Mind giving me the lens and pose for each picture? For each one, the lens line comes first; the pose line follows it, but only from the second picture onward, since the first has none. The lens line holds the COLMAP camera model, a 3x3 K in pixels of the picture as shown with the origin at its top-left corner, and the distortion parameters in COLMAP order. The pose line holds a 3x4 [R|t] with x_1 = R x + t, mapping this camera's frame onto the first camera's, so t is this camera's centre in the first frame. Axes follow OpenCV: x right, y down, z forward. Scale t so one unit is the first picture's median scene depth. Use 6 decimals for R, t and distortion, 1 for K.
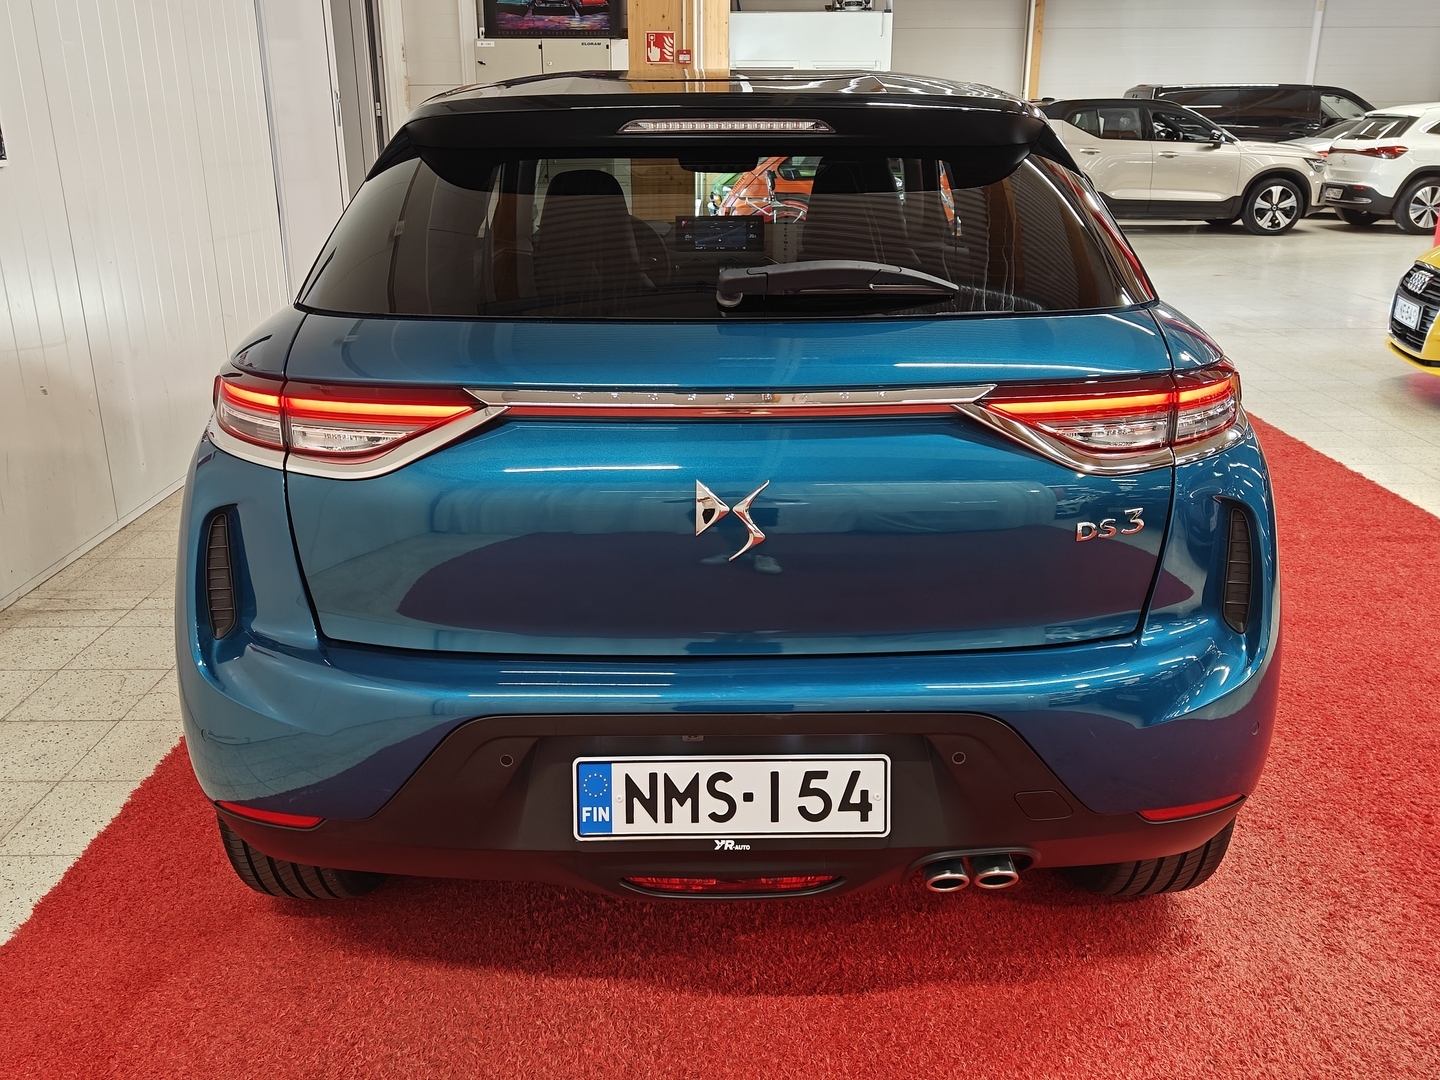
lens RADIAL K [[1225.5, 0, 714.4], [0, 1225.5, 537.6], [0, 0, 1]] dist [0.079118, -0.126454]
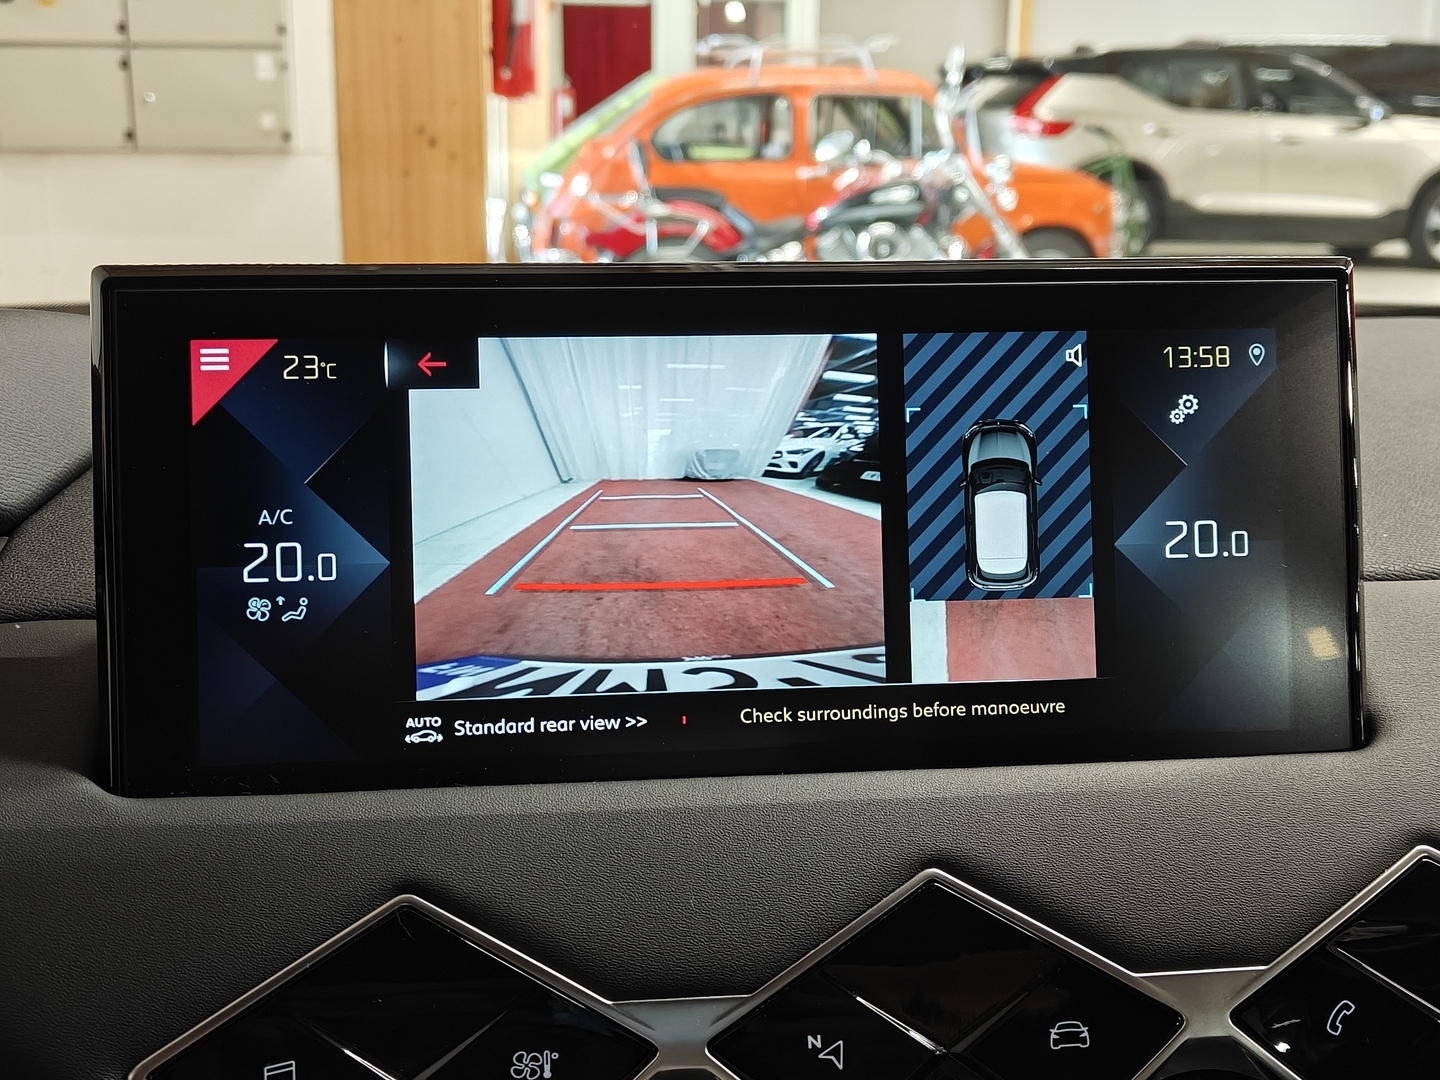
lens RADIAL K [[1693.2, 0, 714.7], [0, 1693.2, 541.0], [0, 0, 1]] dist [0.000153, 0.006209]
pose [[0.994000, -0.014801, 0.108376, -0.003217], [0.022532, 0.997260, -0.070462, -0.115784], [-0.107036, 0.072481, 0.991610, 0.428015]]
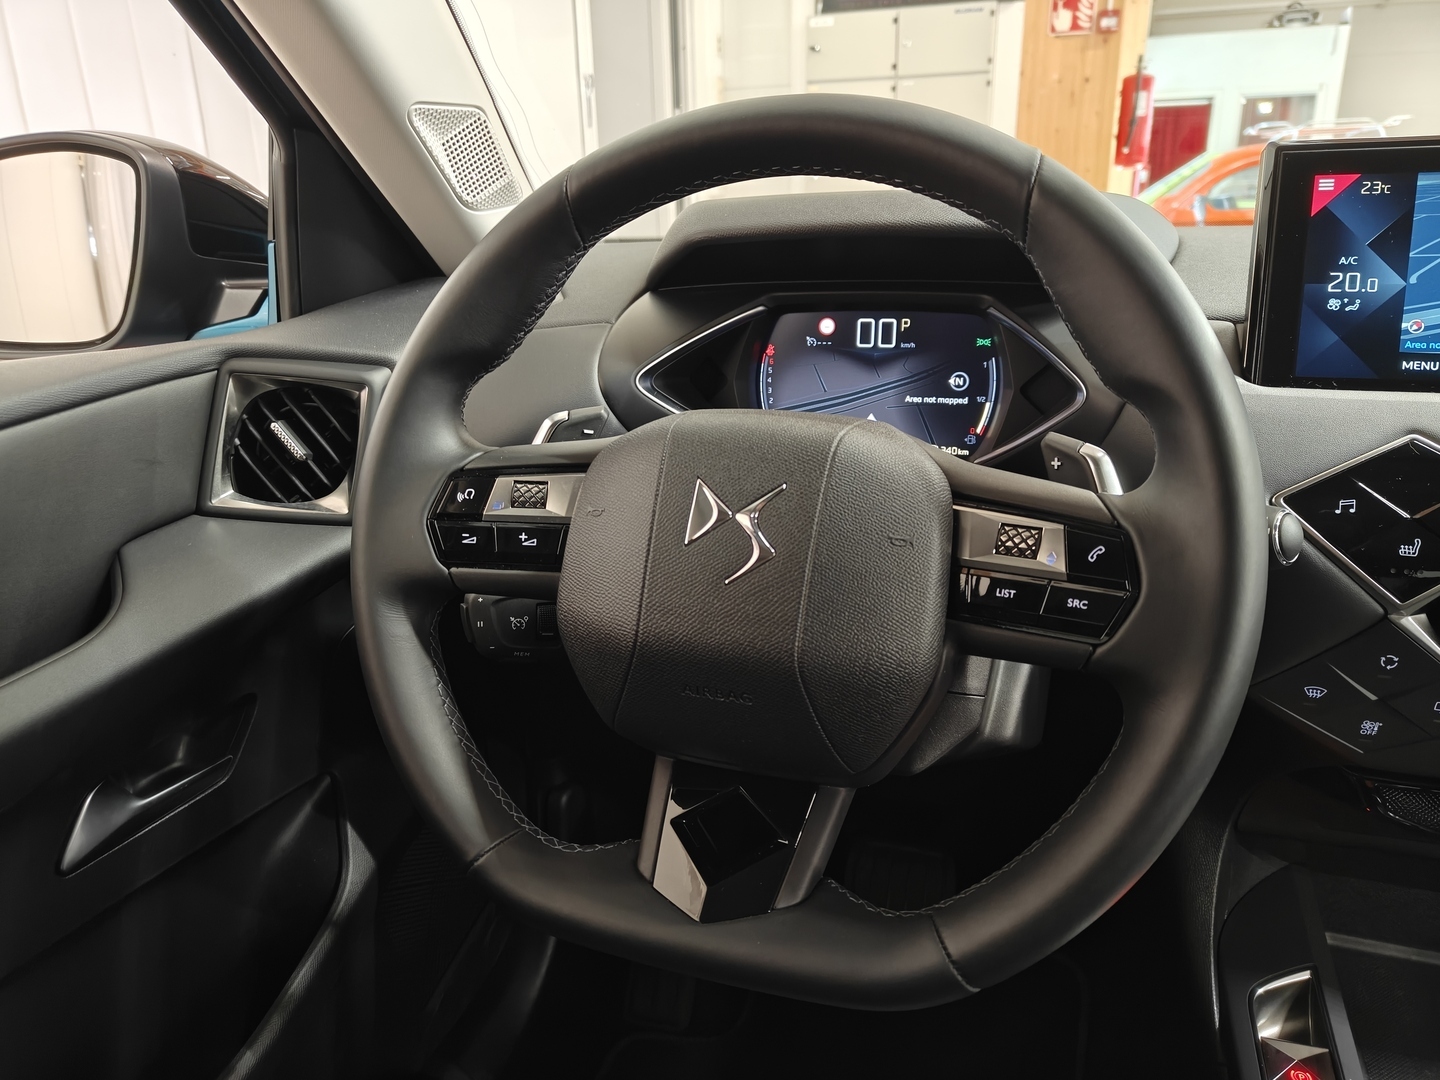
lens RADIAL K [[1021.9, 0, 716.3], [0, 1021.9, 540.7], [0, 0, 1]] dist [0.001264, -0.004448]
pose [[0.942858, 0.089734, -0.320884, -0.022182], [-0.086283, 0.995957, 0.024992, -0.103458], [0.321830, 0.004123, 0.946789, 0.409532]]
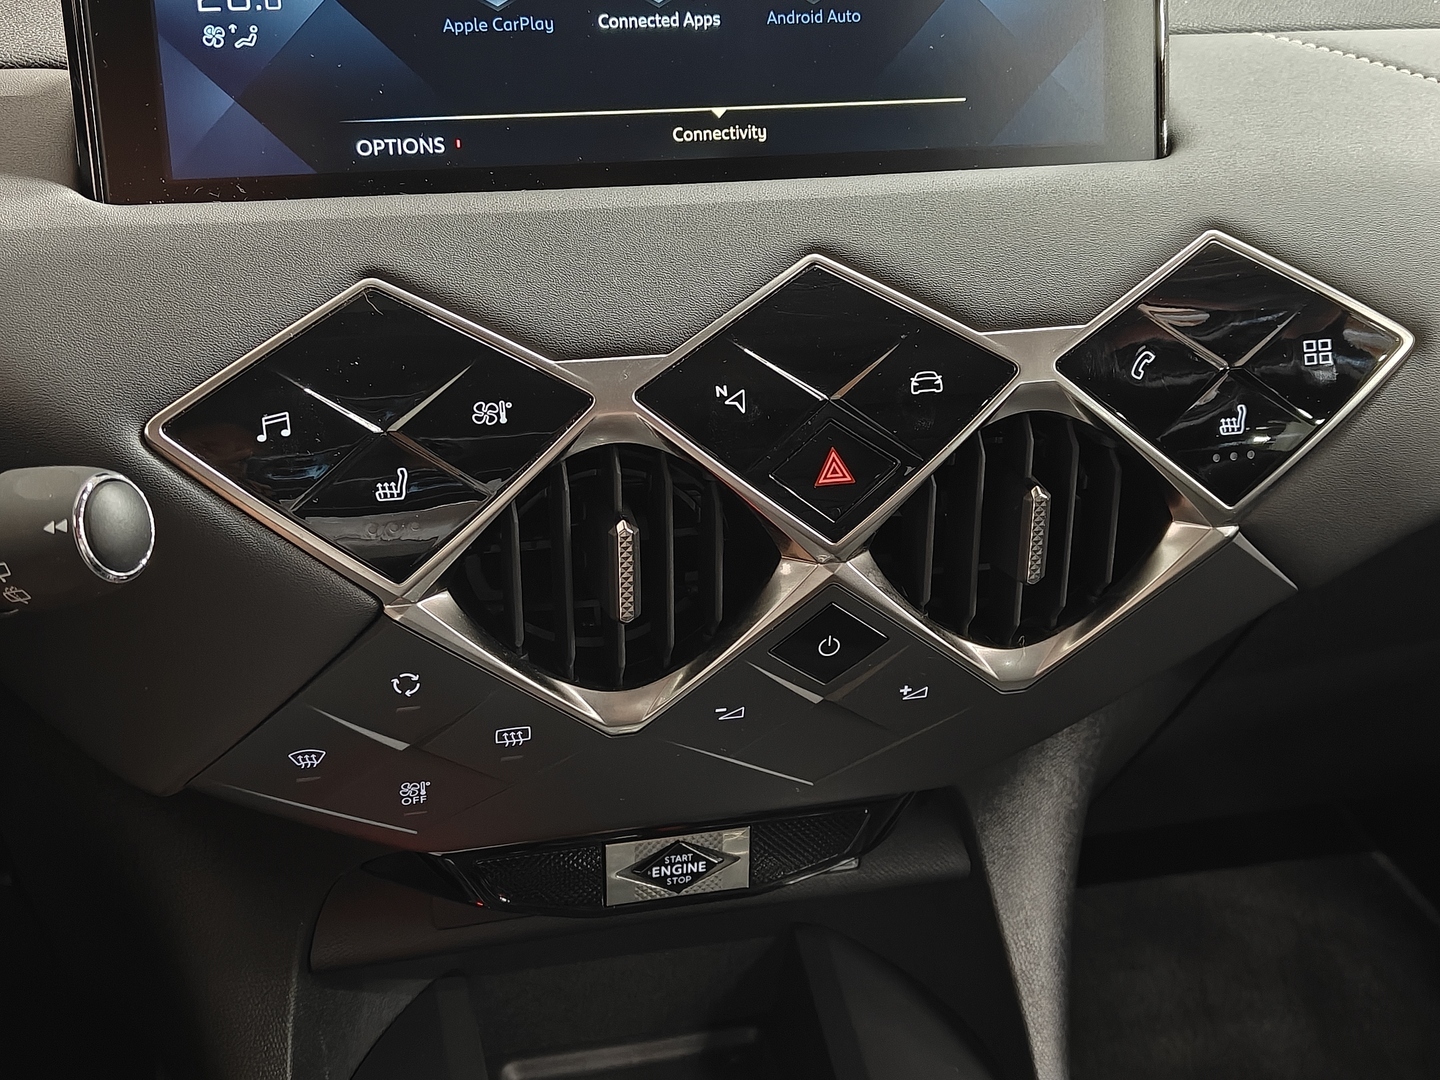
lens RADIAL K [[1658.5, 0, 712.0], [0, 1658.5, 537.7], [0, 0, 1]] dist [0.156076, -0.504603]
pose [[0.975432, -0.077446, 0.206240, -0.007115], [0.055002, 0.992137, 0.112424, -0.108040], [-0.213325, -0.098318, 0.972022, 0.421576]]
